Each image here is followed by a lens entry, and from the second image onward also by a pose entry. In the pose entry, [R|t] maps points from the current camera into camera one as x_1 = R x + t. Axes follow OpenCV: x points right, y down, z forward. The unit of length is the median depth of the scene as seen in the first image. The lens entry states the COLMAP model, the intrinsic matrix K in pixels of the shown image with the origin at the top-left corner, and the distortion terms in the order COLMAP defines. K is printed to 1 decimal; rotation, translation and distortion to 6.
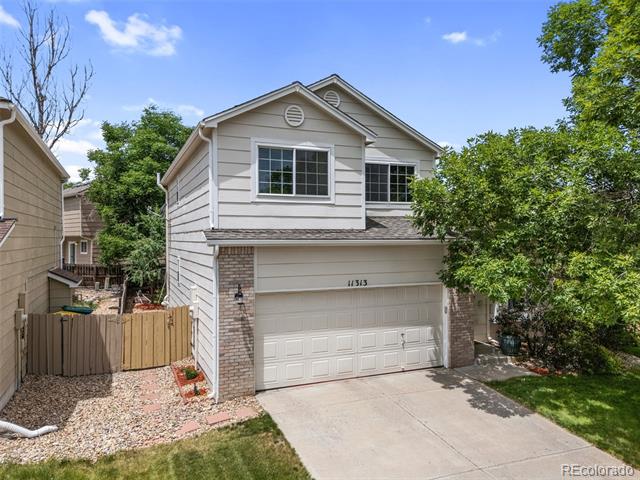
lens RADIAL K [[474.3, 0, 320.0], [0, 474.3, 240.0], [0, 0, 1]] dist [0.011554, -0.000534]
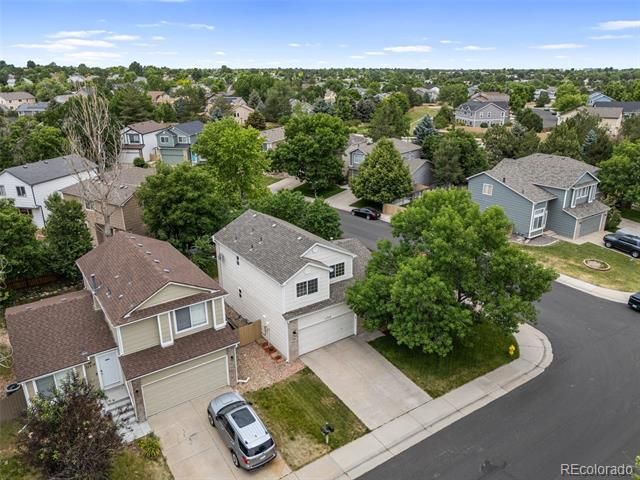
lens RADIAL K [[474.3, 0, 320.0], [0, 474.3, 240.0], [0, 0, 1]] dist [0.011554, -0.000534]
pose [[0.978636, -0.071137, 0.192900, -0.521995], [0.002917, 0.942944, 0.332937, -1.397557], [-0.205578, -0.325262, 0.923007, -1.623321]]
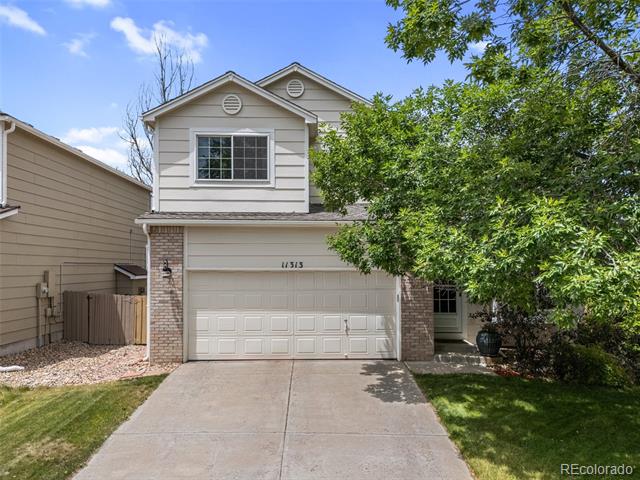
lens RADIAL K [[479.7, 0, 320.2], [0, 479.7, 266.3], [0, 0, 1]] dist [0.005368, 0.000492]
pose [[0.934483, 0.007803, -0.355923, 0.508619], [-0.008186, 0.999966, 0.000431, 0.095134], [0.355915, 0.002511, 0.934515, 0.075477]]
